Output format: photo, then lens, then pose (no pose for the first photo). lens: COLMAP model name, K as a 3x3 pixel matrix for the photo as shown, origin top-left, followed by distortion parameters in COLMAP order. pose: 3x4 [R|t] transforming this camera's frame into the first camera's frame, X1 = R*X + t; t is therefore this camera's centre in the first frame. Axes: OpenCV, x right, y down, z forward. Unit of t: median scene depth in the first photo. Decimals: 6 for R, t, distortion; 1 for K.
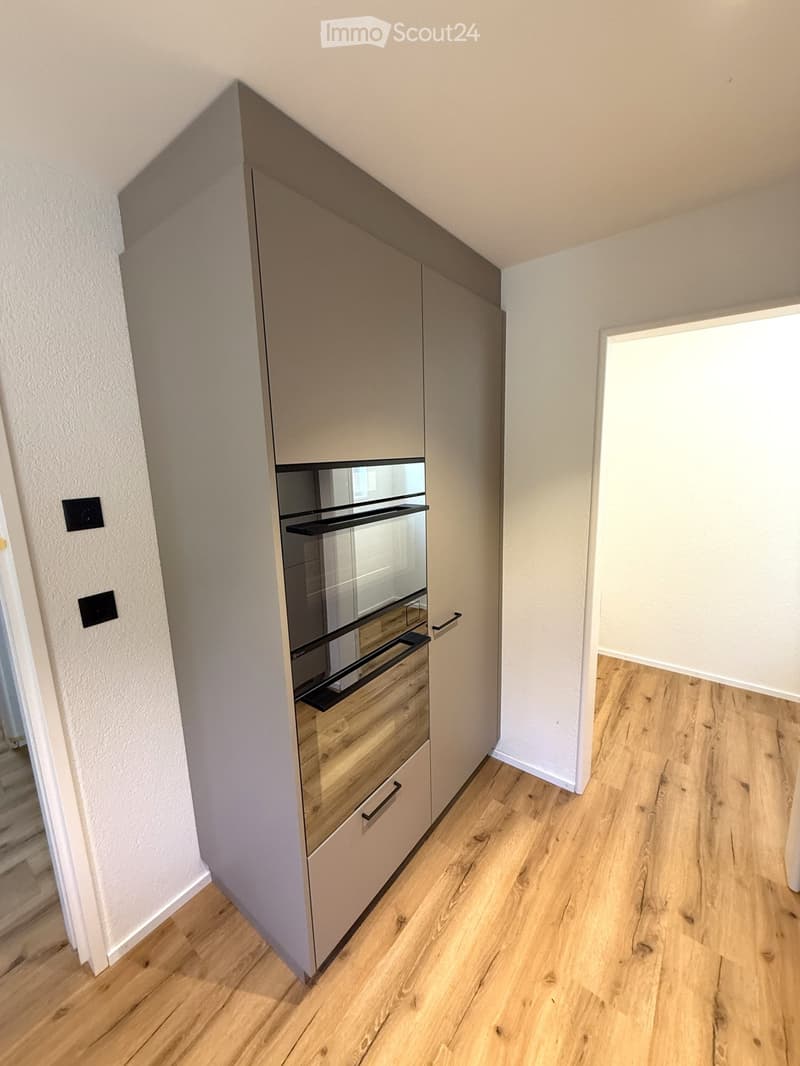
lens RADIAL K [[424.0, 0, 398.5], [0, 424.0, 531.6], [0, 0, 1]] dist [-0.002028, -0.000130]
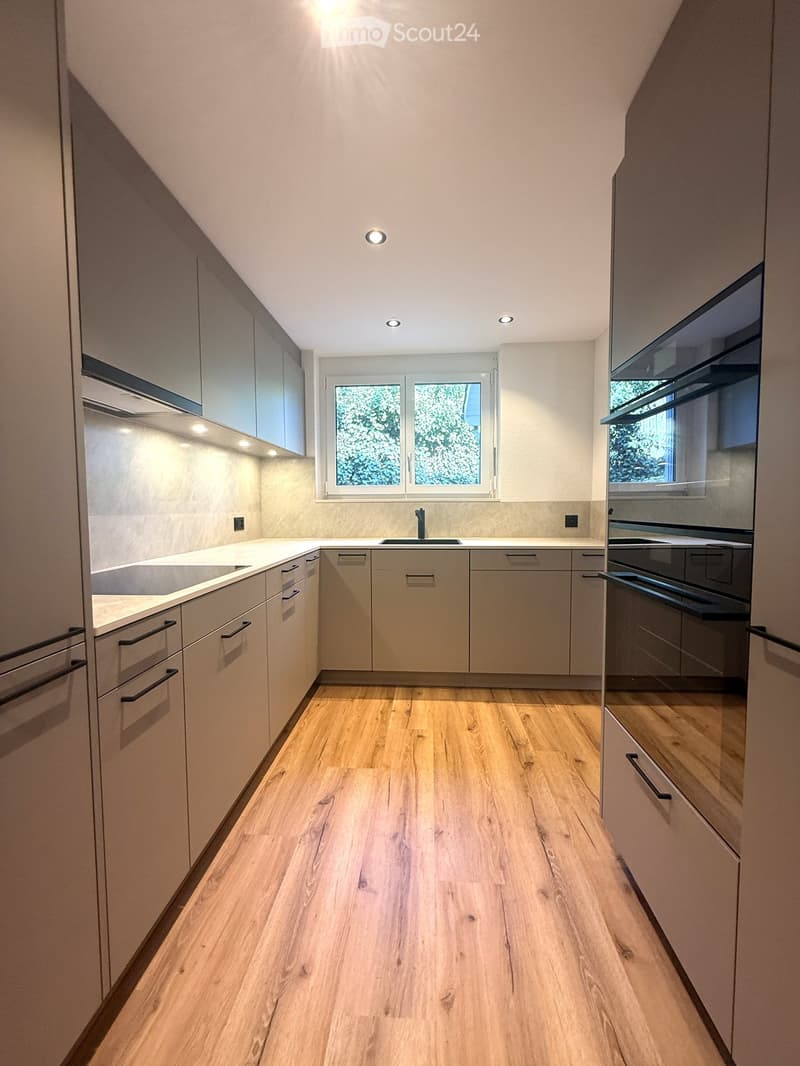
lens RADIAL K [[424.0, 0, 400.9], [0, 424.0, 528.4], [0, 0, 1]] dist [-0.002028, -0.000130]
pose [[-0.830565, 0.066742, -0.552908, 0.794642], [-0.074376, 0.970607, 0.228889, 0.054953], [0.551932, 0.231230, -0.801189, 1.364857]]
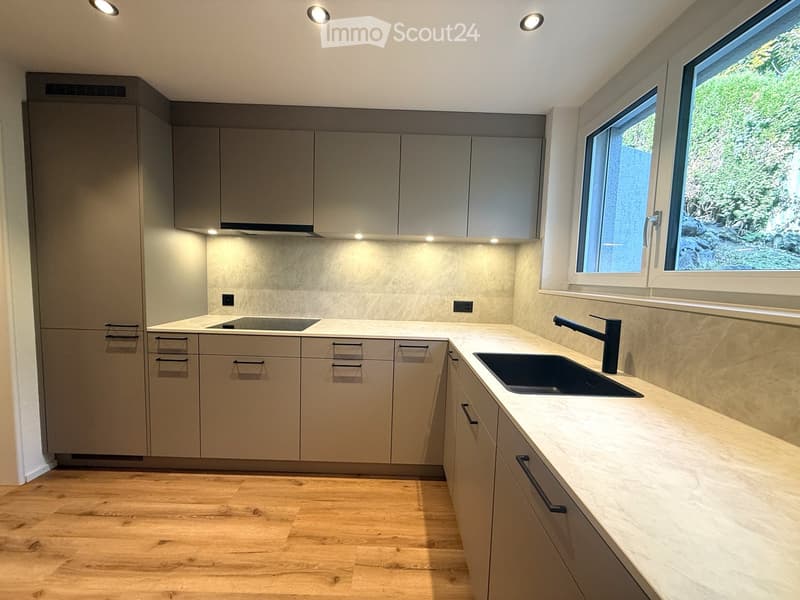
lens RADIAL K [[318.2, 0, 398.8], [0, 318.2, 300.8], [0, 0, 1]] dist [-0.002028, -0.000130]
pose [[-0.613365, -0.051128, 0.788143, -0.999889], [0.138845, 0.975381, 0.171329, 0.188778], [-0.777499, 0.214517, -0.591166, 0.531177]]
